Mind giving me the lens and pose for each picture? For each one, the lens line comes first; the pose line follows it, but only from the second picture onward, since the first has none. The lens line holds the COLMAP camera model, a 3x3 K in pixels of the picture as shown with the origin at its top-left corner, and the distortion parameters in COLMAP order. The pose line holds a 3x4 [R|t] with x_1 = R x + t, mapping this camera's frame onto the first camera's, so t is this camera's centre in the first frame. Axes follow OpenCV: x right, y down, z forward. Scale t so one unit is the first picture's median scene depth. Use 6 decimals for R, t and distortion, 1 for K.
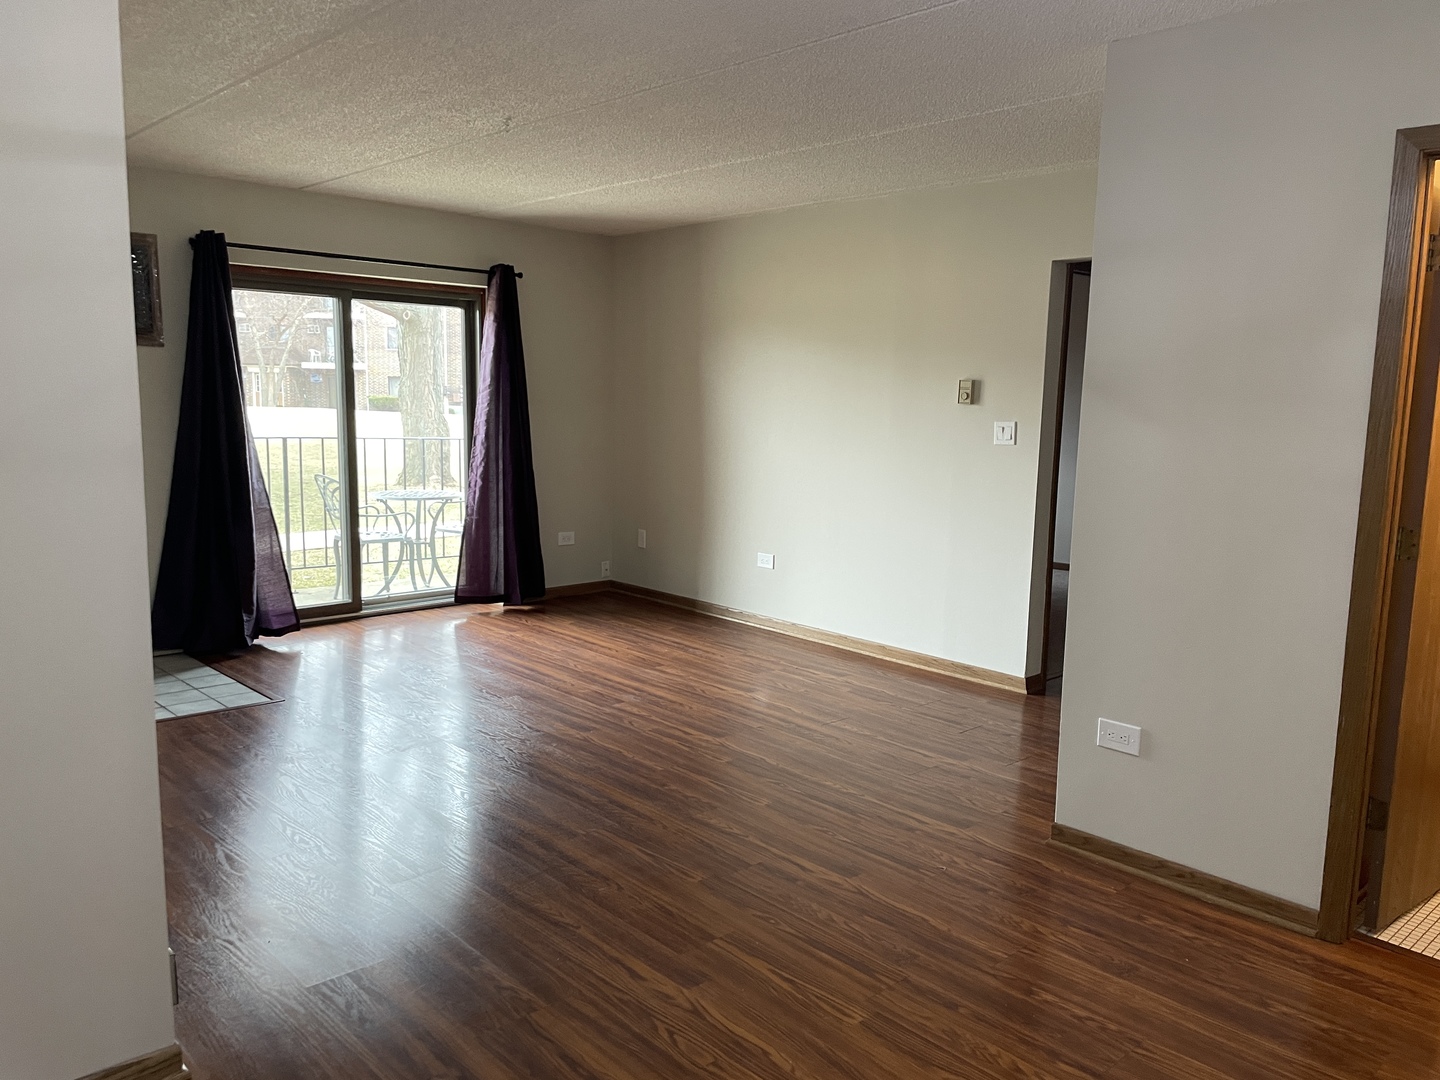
lens RADIAL K [[1085.1, 0, 722.5], [0, 1085.1, 540.7], [0, 0, 1]] dist [0.079420, -0.095108]
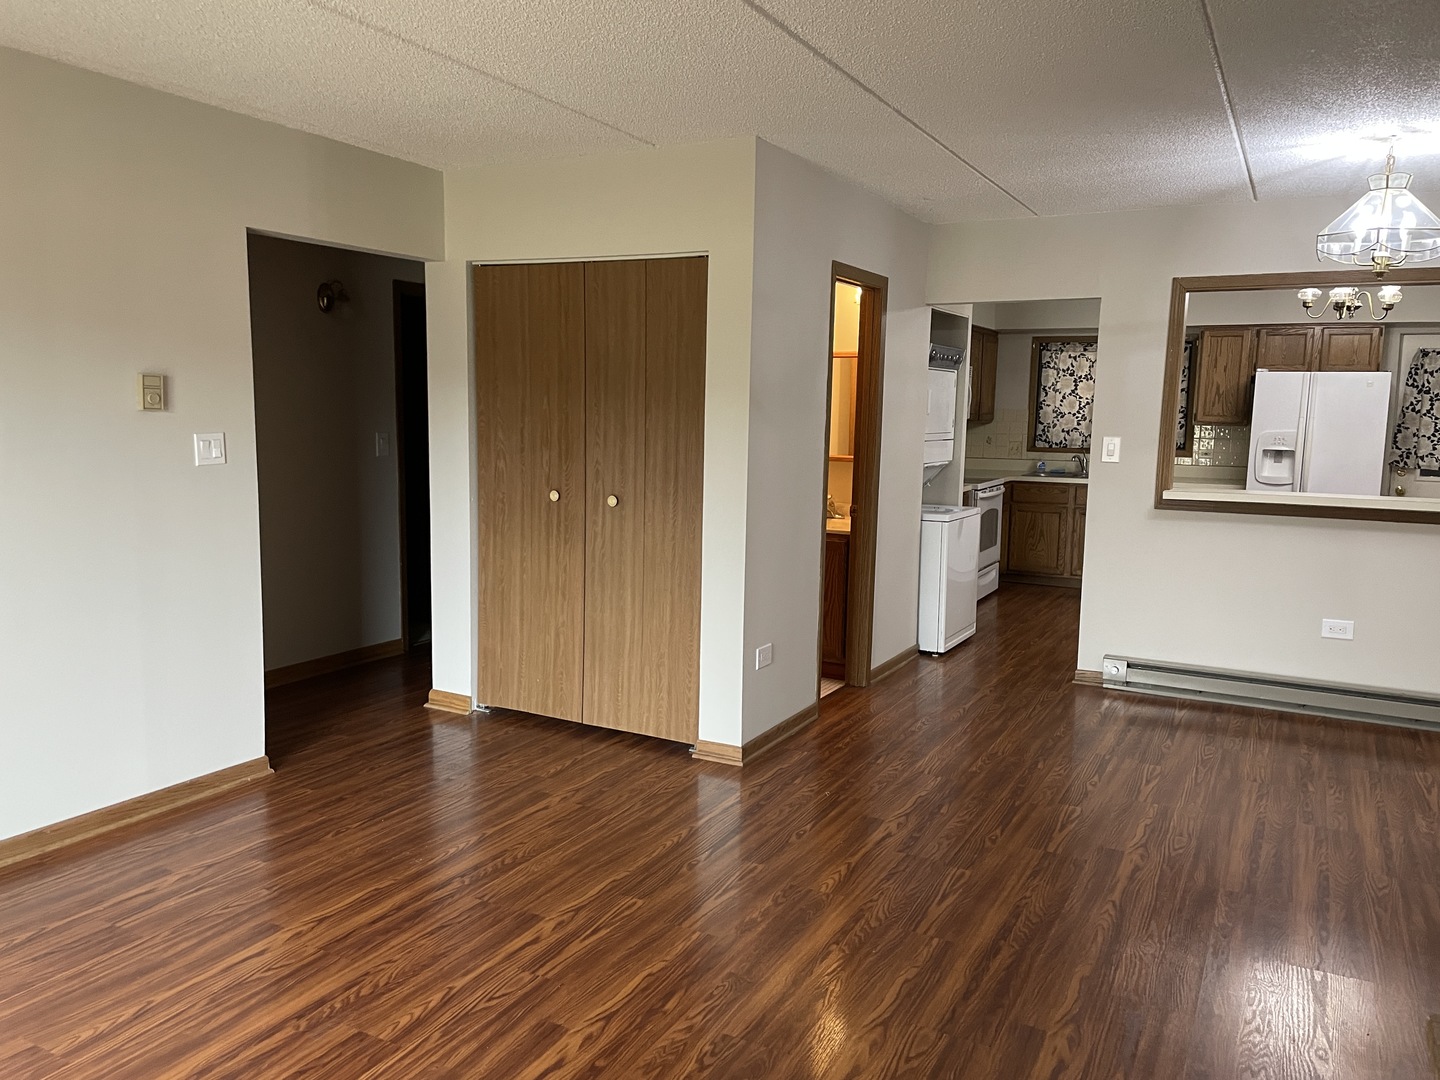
lens RADIAL K [[1085.1, 0, 706.3], [0, 1085.1, 542.9], [0, 0, 1]] dist [0.079420, -0.095108]
pose [[-0.311690, -0.145546, 0.938971, -0.524127], [0.107659, 0.976426, 0.187089, -0.133028], [-0.944065, 0.159402, -0.288673, 0.869927]]
